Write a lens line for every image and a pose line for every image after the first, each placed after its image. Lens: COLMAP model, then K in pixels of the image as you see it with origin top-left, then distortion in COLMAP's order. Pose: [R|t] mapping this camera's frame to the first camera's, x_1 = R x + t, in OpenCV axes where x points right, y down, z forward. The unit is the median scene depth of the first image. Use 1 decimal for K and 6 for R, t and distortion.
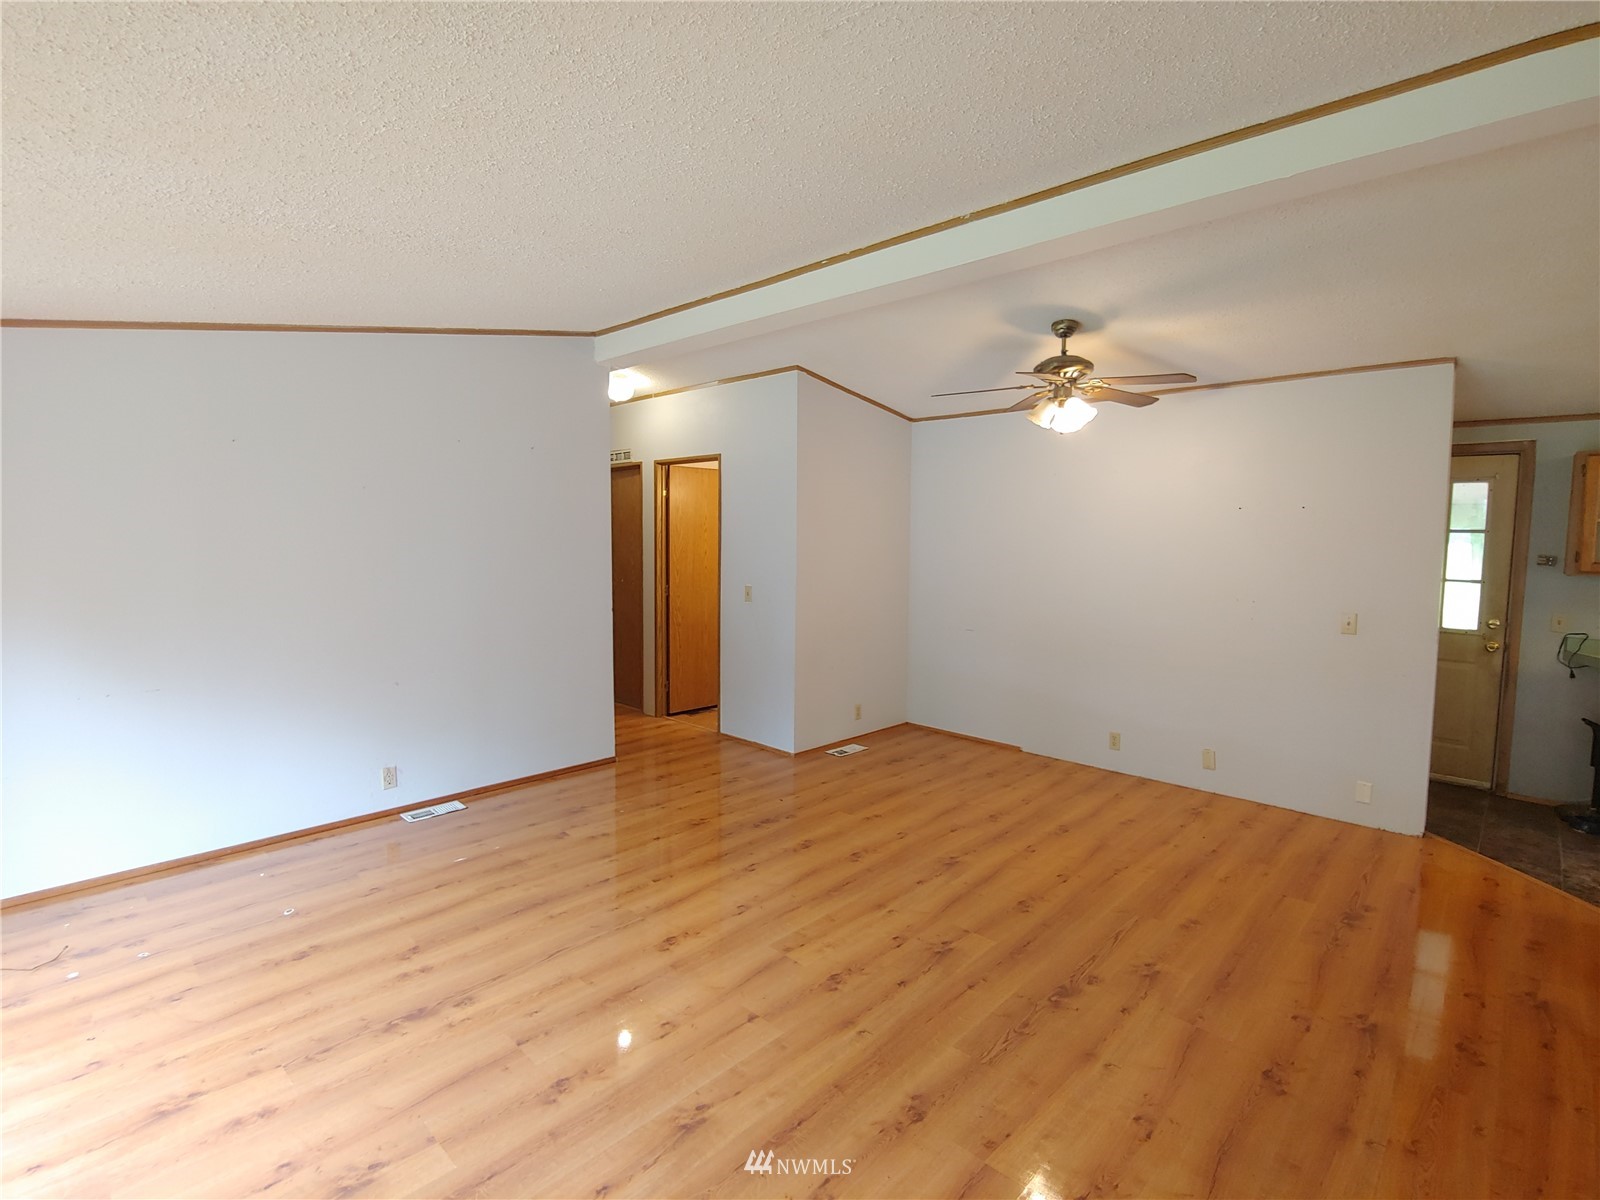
lens RADIAL K [[762.1, 0, 804.6], [0, 762.1, 586.1], [0, 0, 1]] dist [-0.019001, -0.000601]
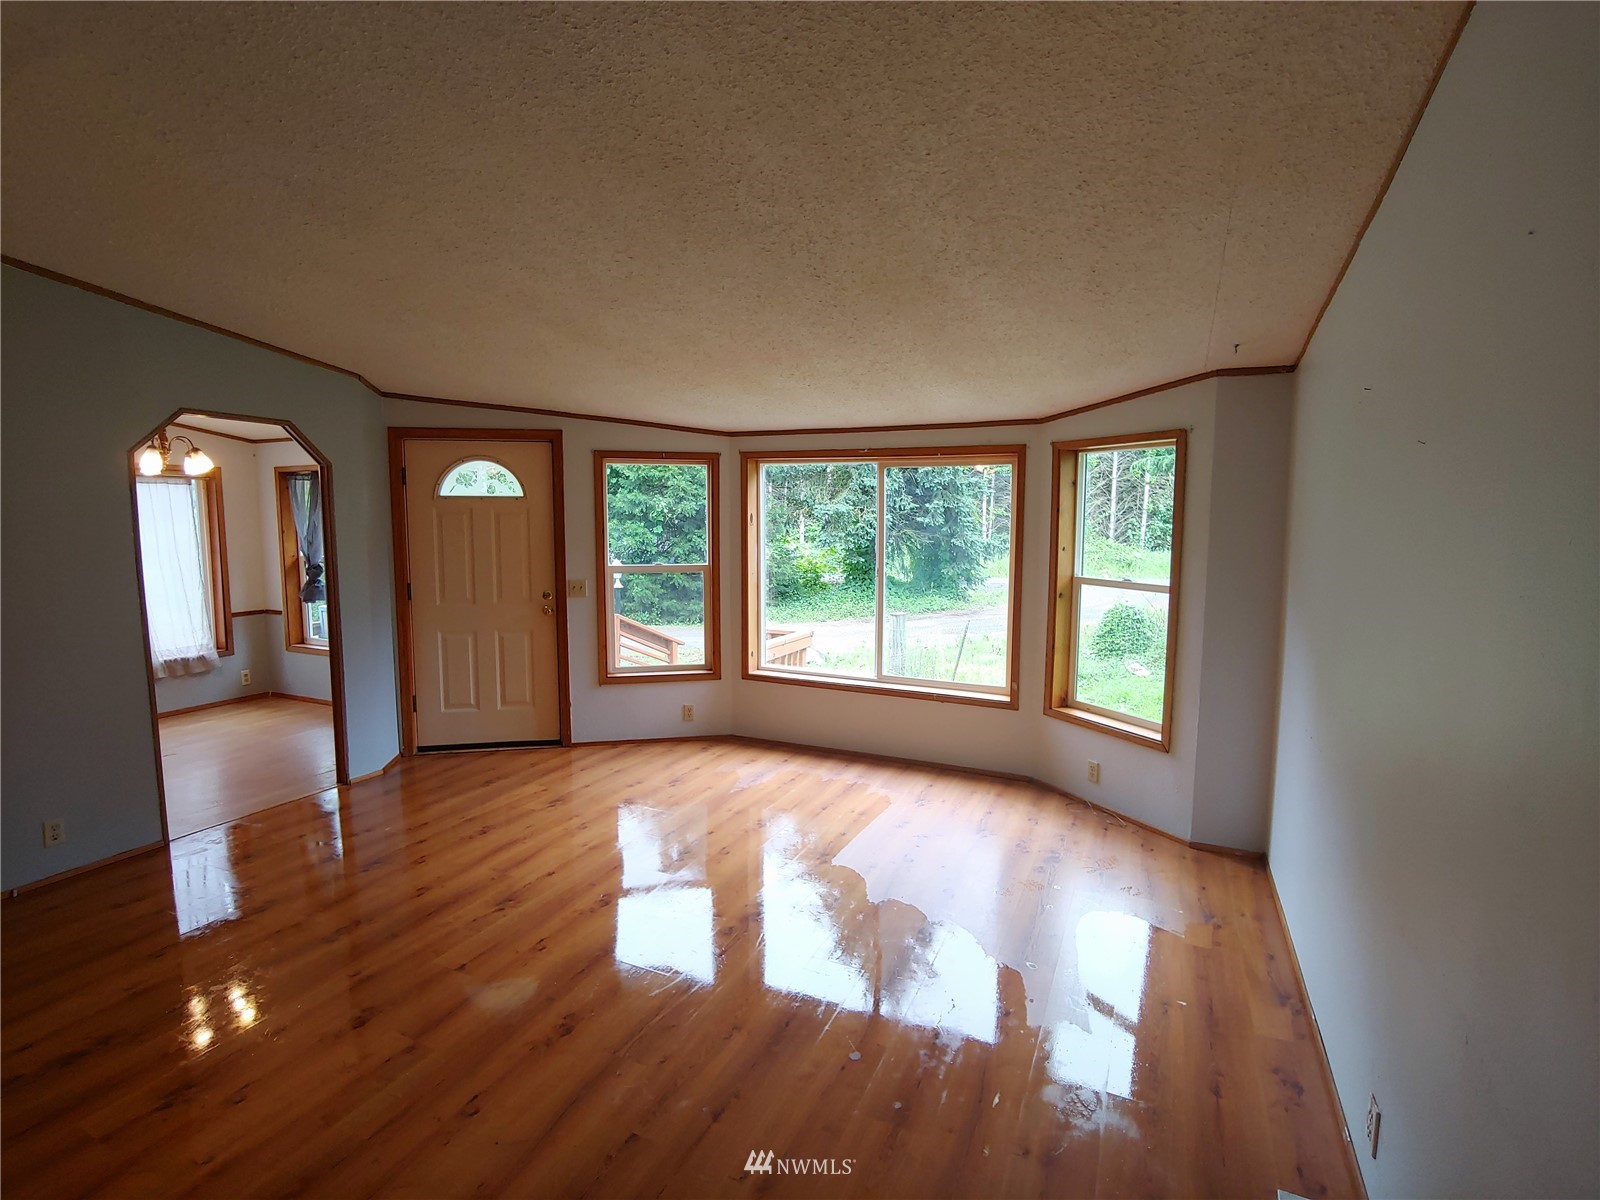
lens RADIAL K [[762.1, 0, 814.0], [0, 762.1, 590.2], [0, 0, 1]] dist [-0.019001, -0.000601]
pose [[-0.943401, 0.022190, -0.330910, -0.133866], [-0.034493, 0.985784, 0.164442, -0.114364], [0.329855, 0.166549, -0.929224, 1.389309]]
